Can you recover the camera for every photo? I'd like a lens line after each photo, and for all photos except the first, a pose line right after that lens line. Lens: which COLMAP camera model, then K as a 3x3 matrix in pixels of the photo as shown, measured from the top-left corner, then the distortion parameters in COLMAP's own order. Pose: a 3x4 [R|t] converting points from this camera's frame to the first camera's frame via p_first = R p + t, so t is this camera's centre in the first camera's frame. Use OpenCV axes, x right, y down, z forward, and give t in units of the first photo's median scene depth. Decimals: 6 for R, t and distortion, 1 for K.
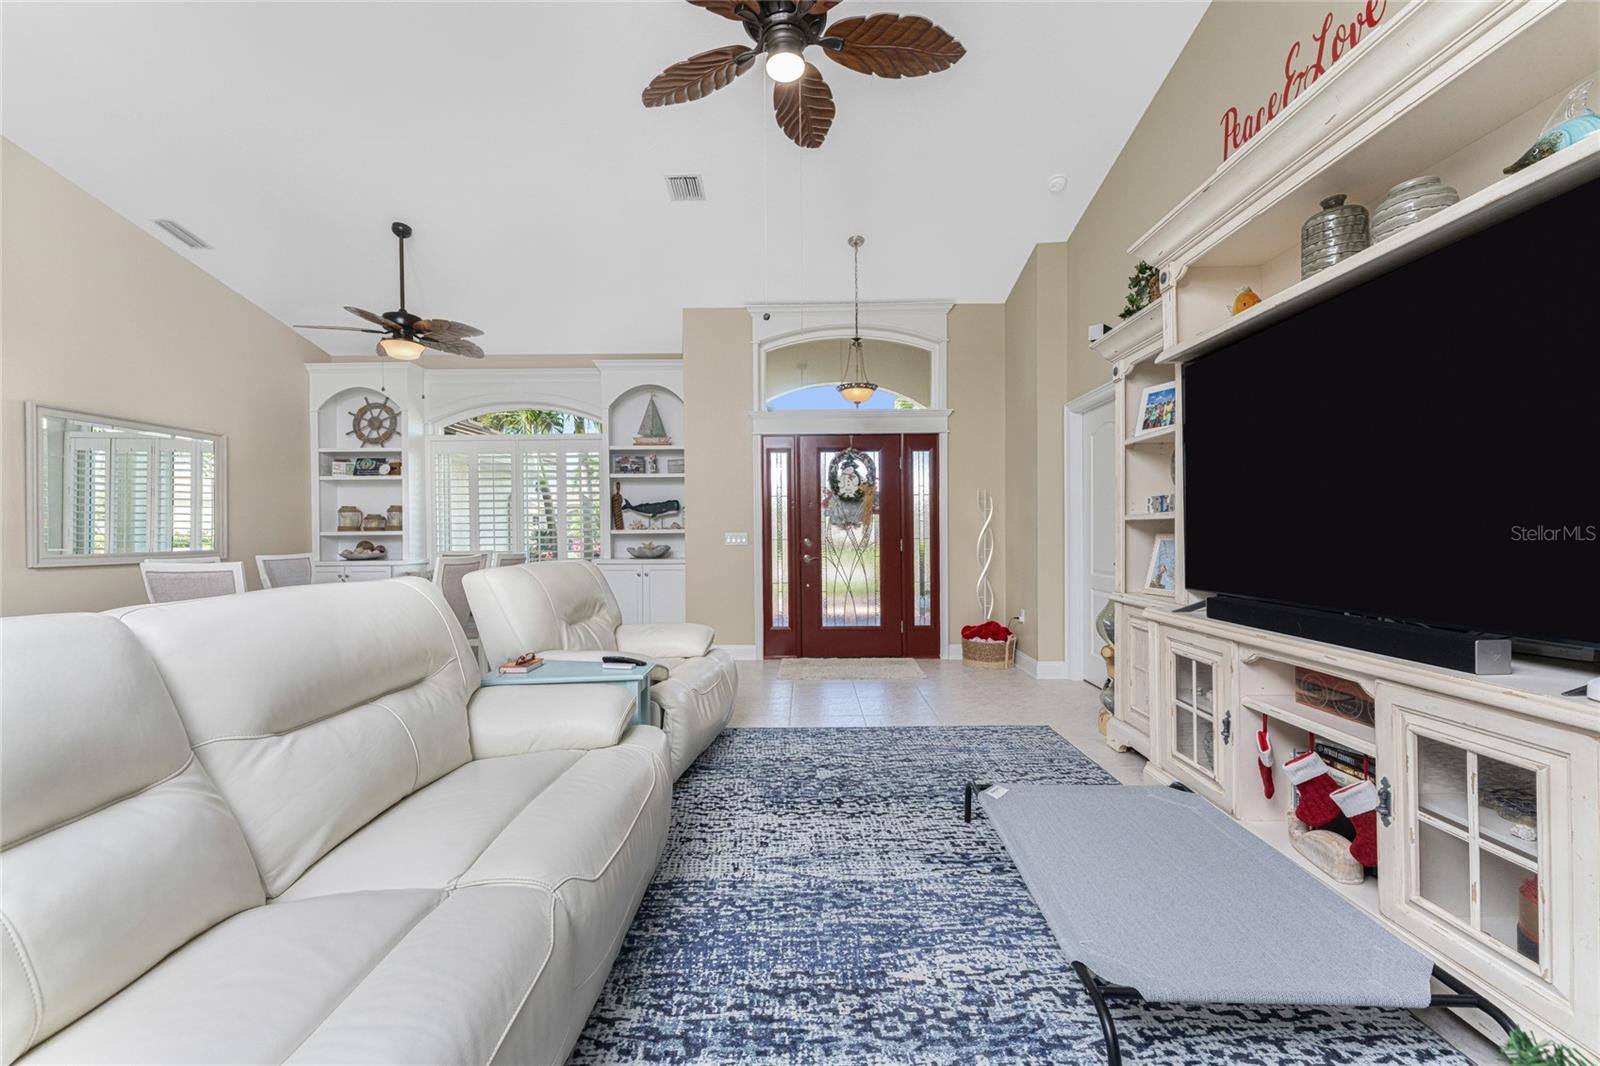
lens RADIAL K [[642.2, 0, 800.0], [0, 642.2, 533.0], [0, 0, 1]] dist [-0.000857, -0.000055]
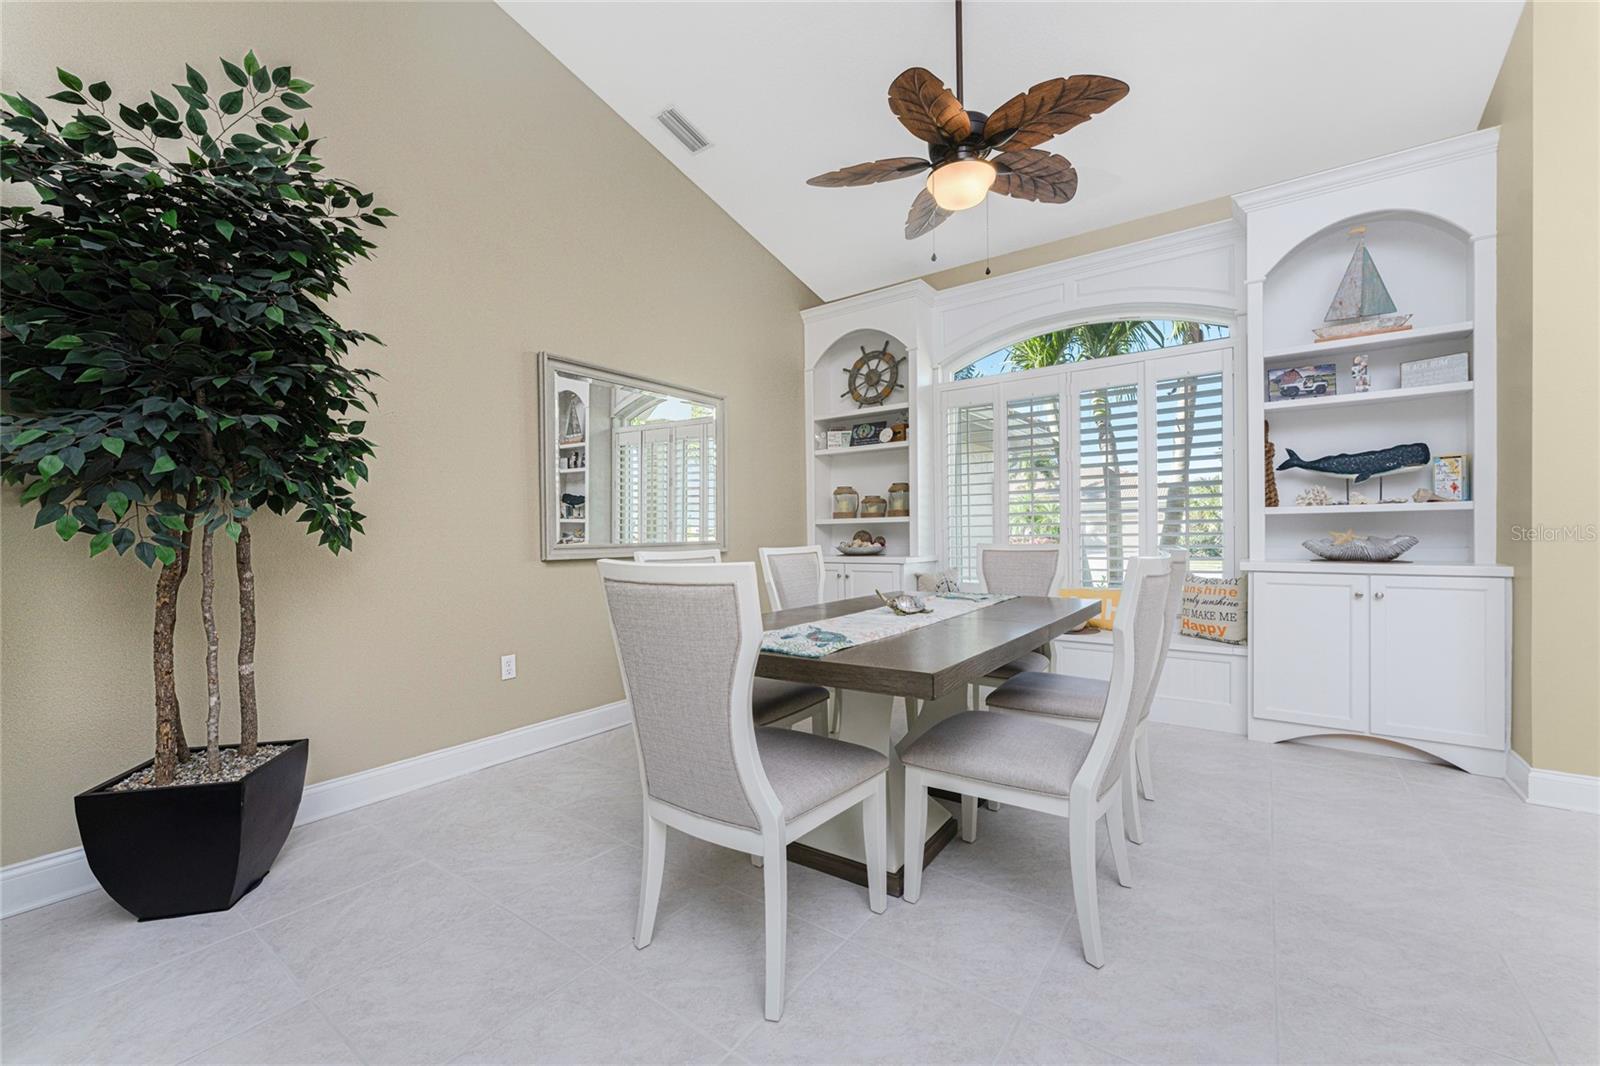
lens RADIAL K [[644.2, 0, 800.0], [0, 644.2, 533.0], [0, 0, 1]] dist [0.030548, 0.000061]
pose [[0.814319, -0.004276, -0.580402, -0.293302], [0.002667, 0.999990, -0.003625, 0.017965], [0.580411, 0.001404, 0.814322, 0.329193]]
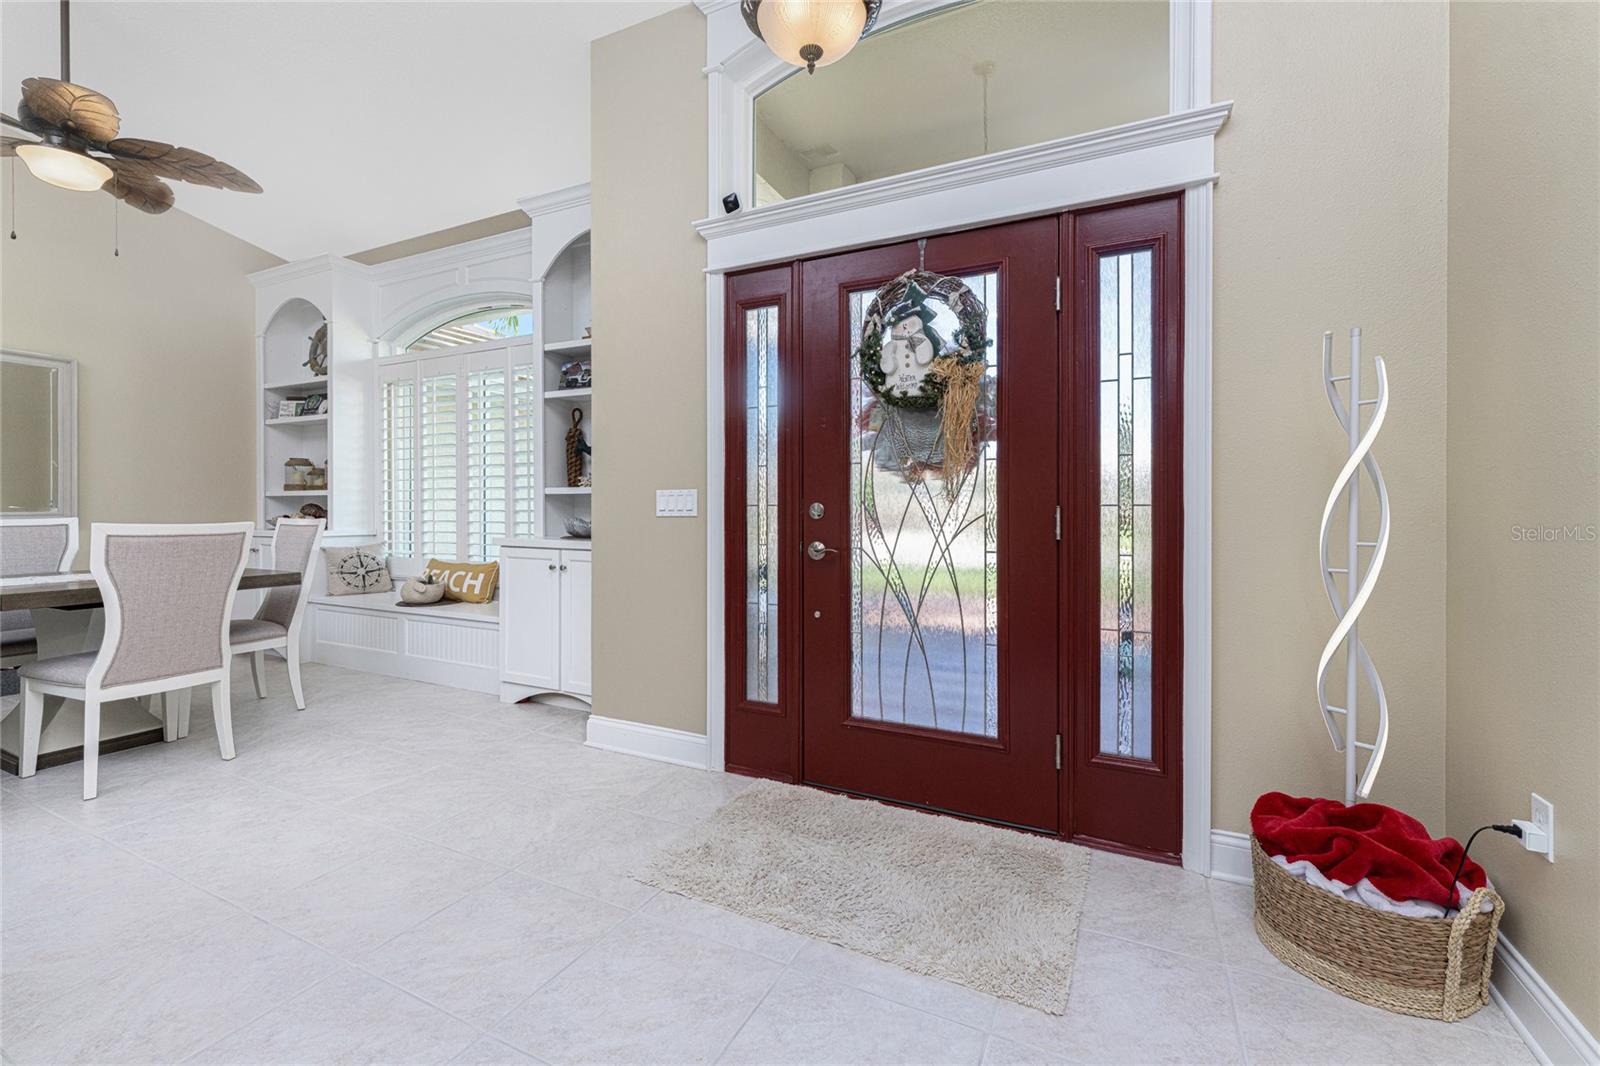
lens RADIAL K [[648.8, 0, 799.0], [0, 648.8, 506.2], [0, 0, 1]] dist [0.001471, 0.000047]
pose [[0.902198, 0.007913, -0.431250, 0.170391], [-0.008498, 0.999964, 0.000571, 0.010086], [0.431239, 0.003150, 0.902232, 0.565450]]
